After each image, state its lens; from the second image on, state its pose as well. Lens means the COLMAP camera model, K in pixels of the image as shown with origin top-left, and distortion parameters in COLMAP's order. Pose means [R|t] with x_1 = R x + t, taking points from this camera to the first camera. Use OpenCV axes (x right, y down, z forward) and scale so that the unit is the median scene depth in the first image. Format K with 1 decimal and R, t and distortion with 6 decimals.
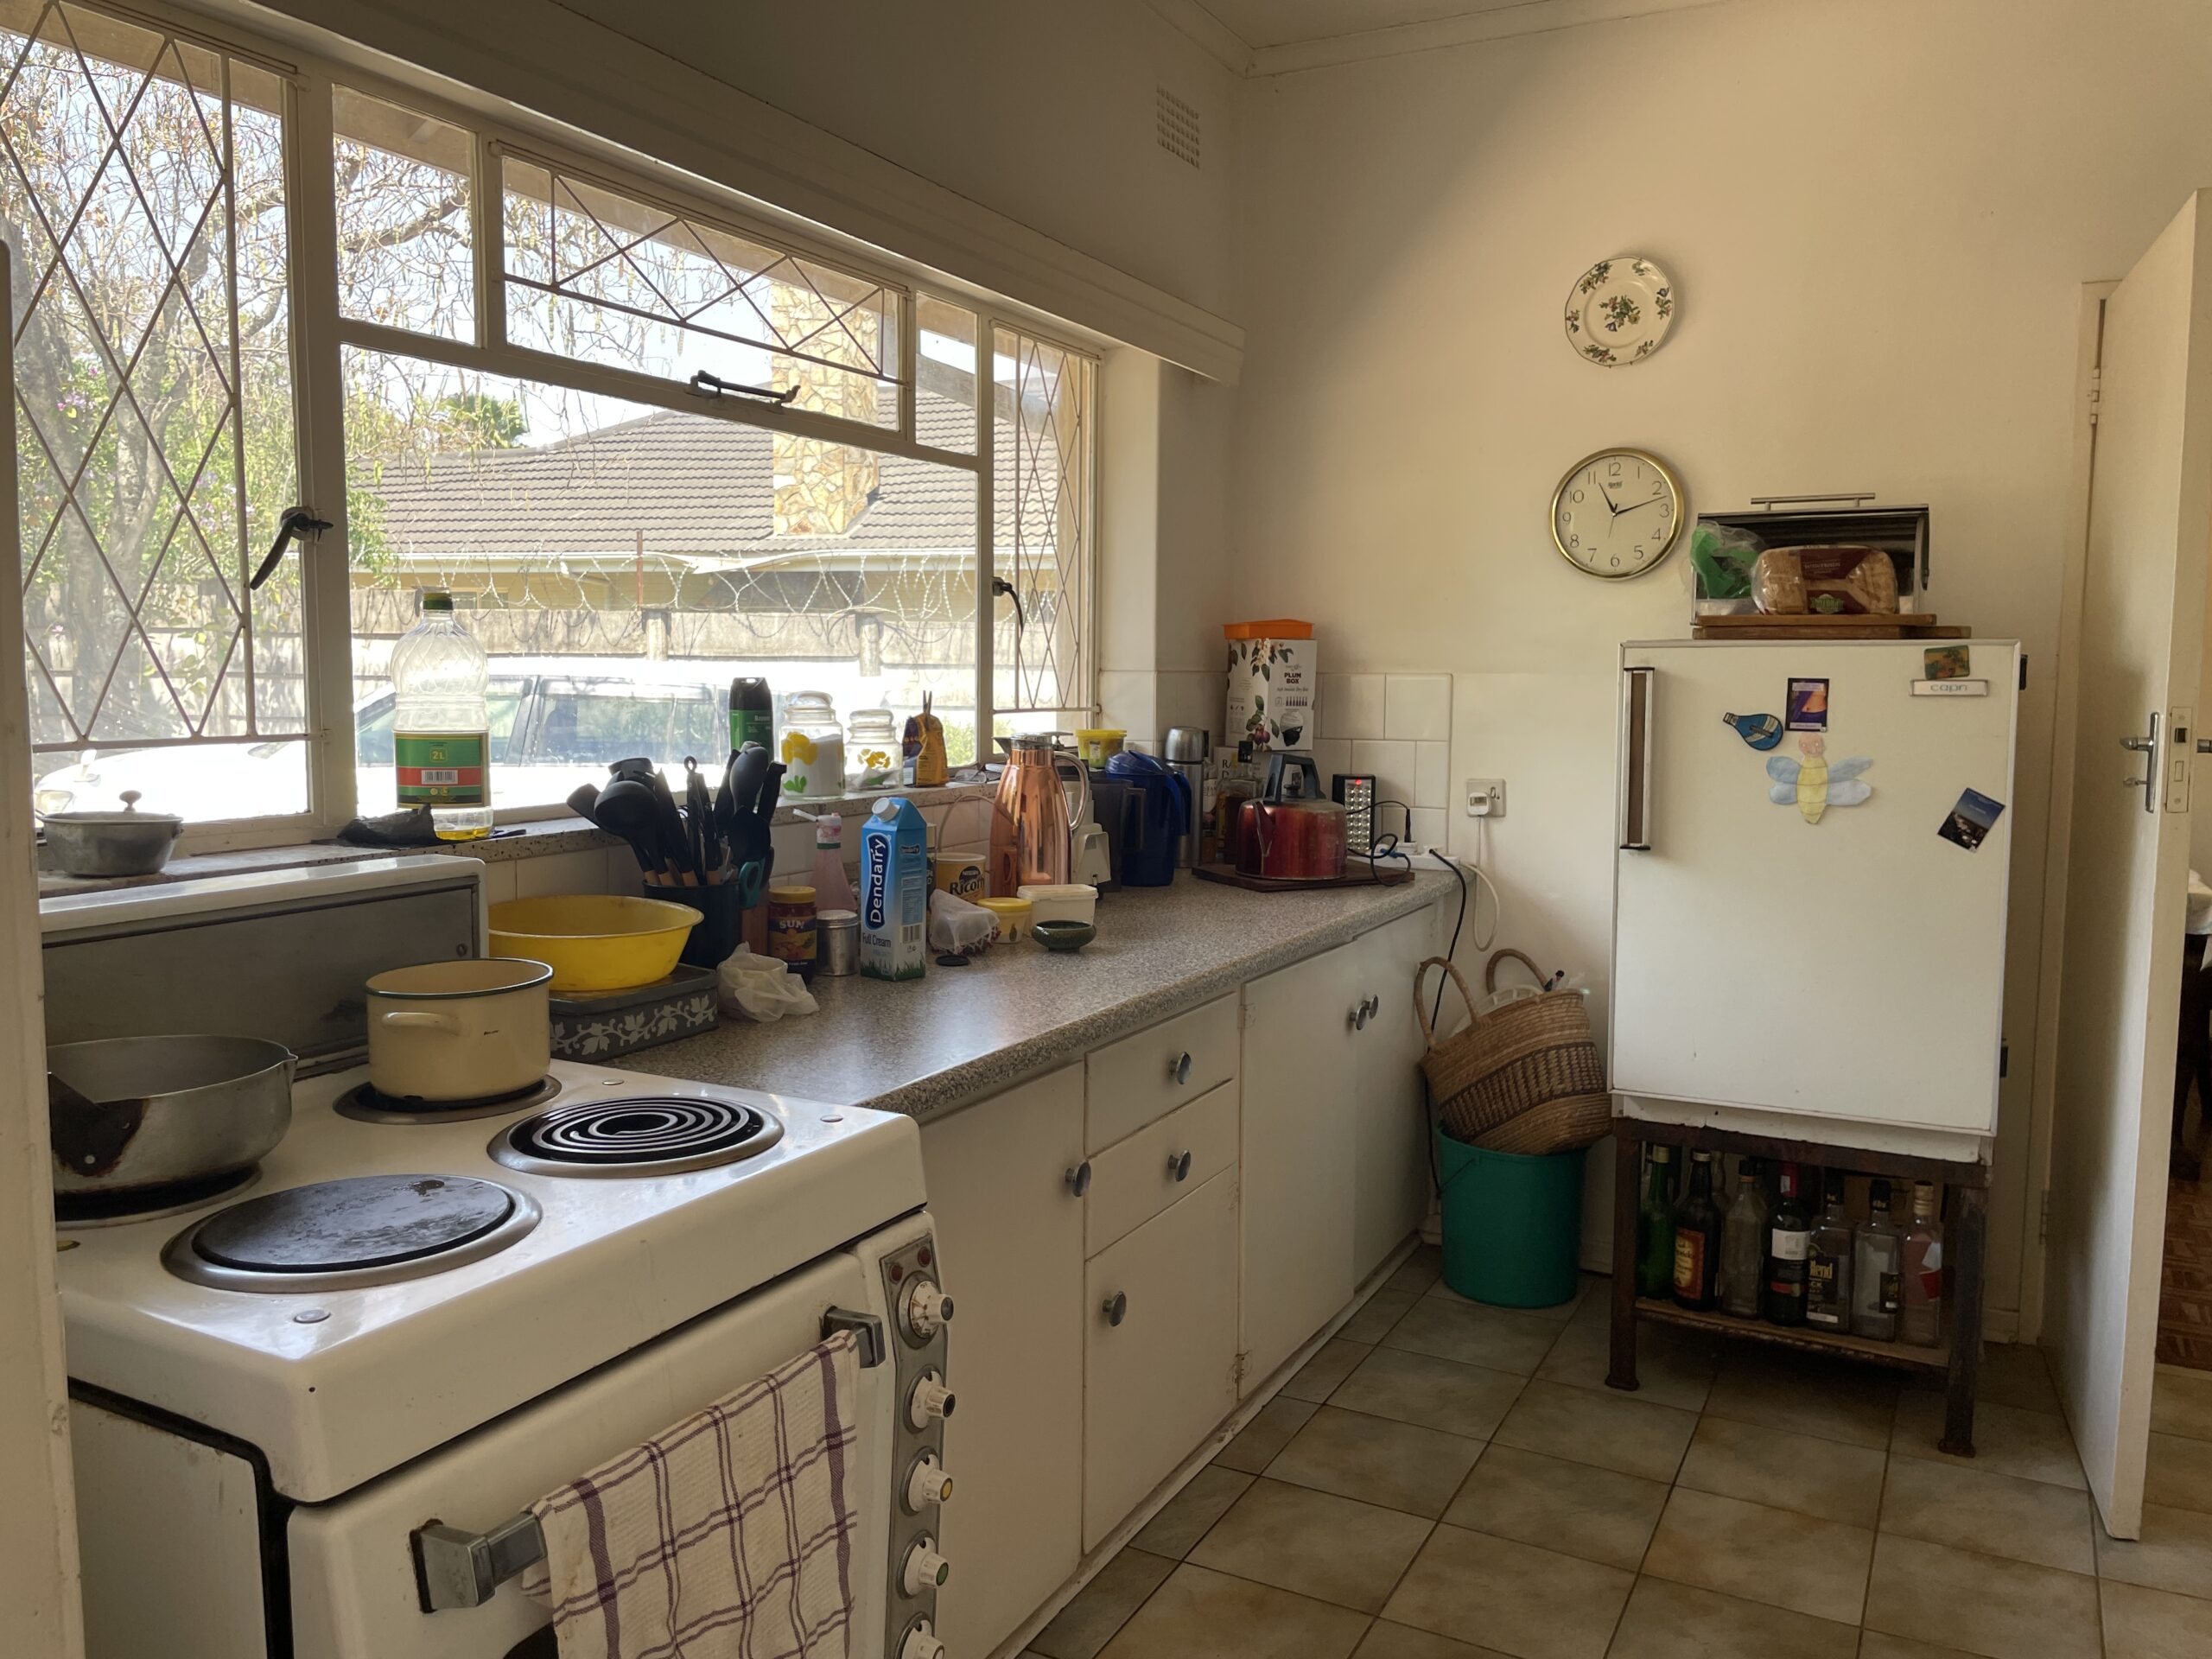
lens RADIAL K [[1667.9, 0, 1106.0], [0, 1667.9, 829.5], [0, 0, 1]] dist [0.106408, -0.145005]
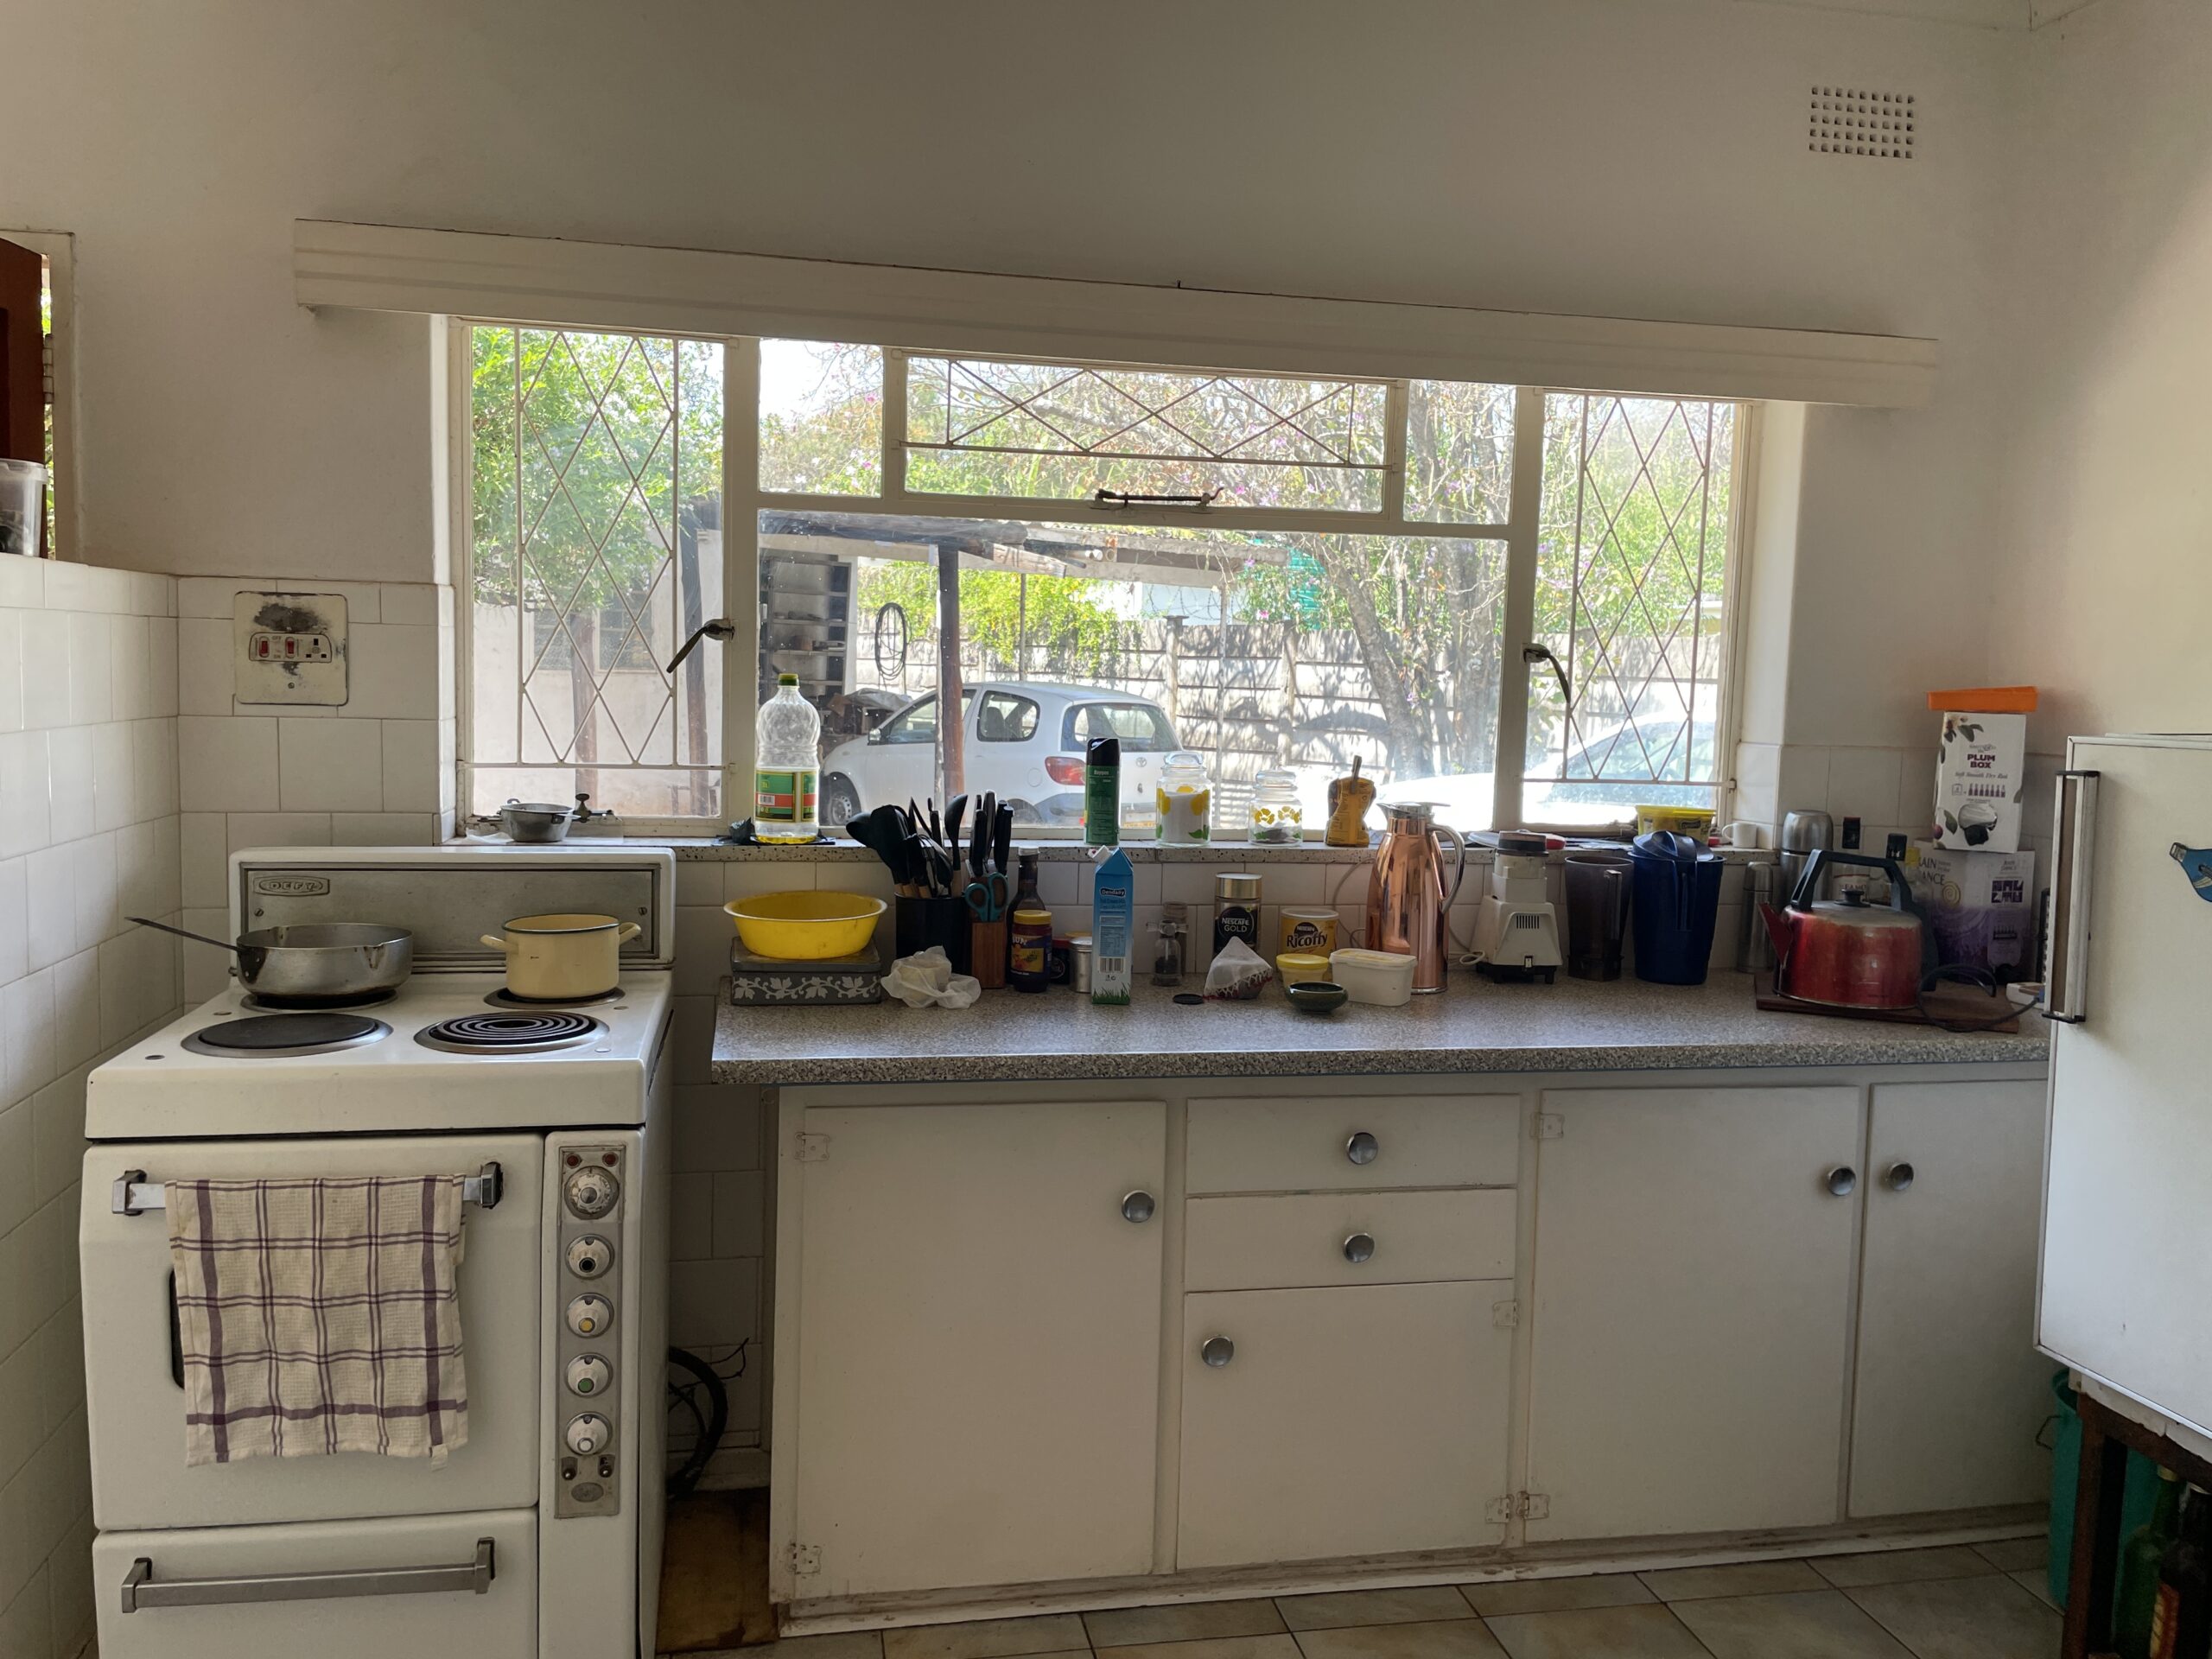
lens RADIAL K [[1654.8, 0, 1106.0], [0, 1654.8, 829.5], [0, 0, 1]] dist [0.104879, -0.134220]
pose [[0.619937, 0.079957, -0.780567, 0.599371], [-0.098183, 0.994881, 0.023932, -0.045184], [0.778485, 0.061802, 0.624614, 0.216844]]
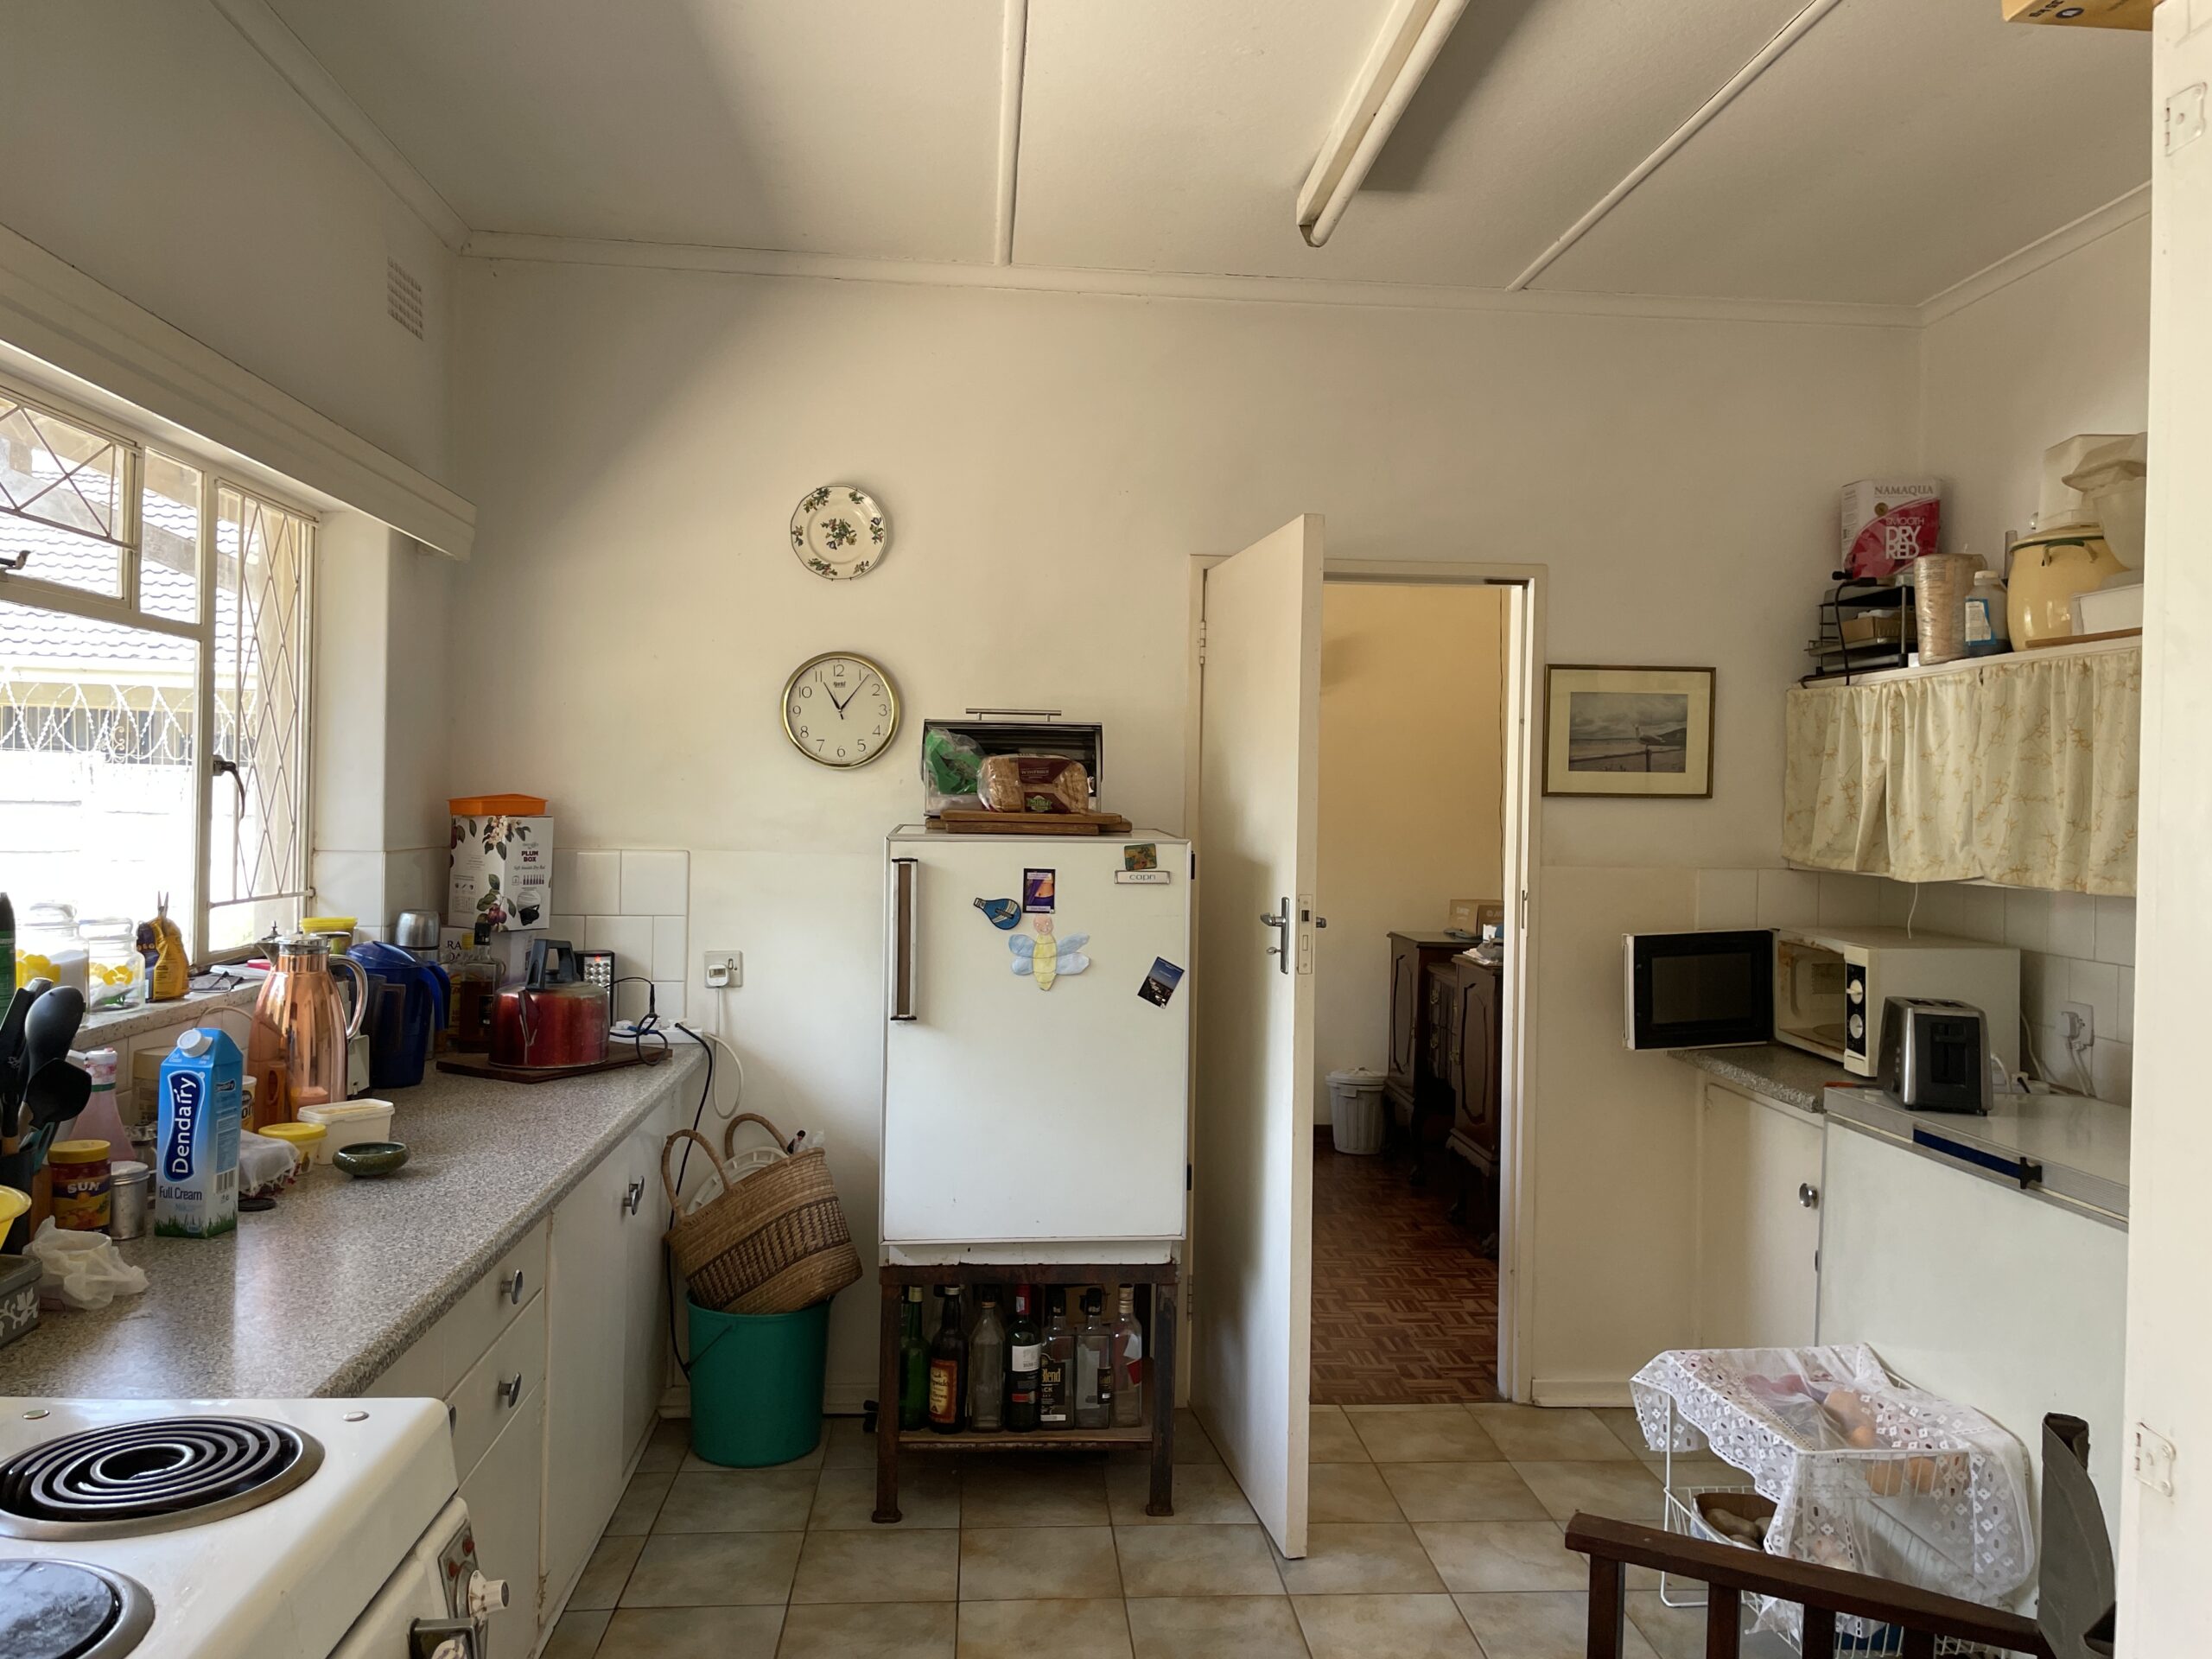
lens RADIAL K [[1668.6, 0, 1110.8], [0, 1668.6, 816.7], [0, 0, 1]] dist [0.092621, -0.126498]
pose [[0.847635, 0.003212, 0.530570, -0.153807], [0.039928, 0.996760, -0.069823, -0.038507], [-0.529076, 0.080369, 0.844760, -0.022590]]
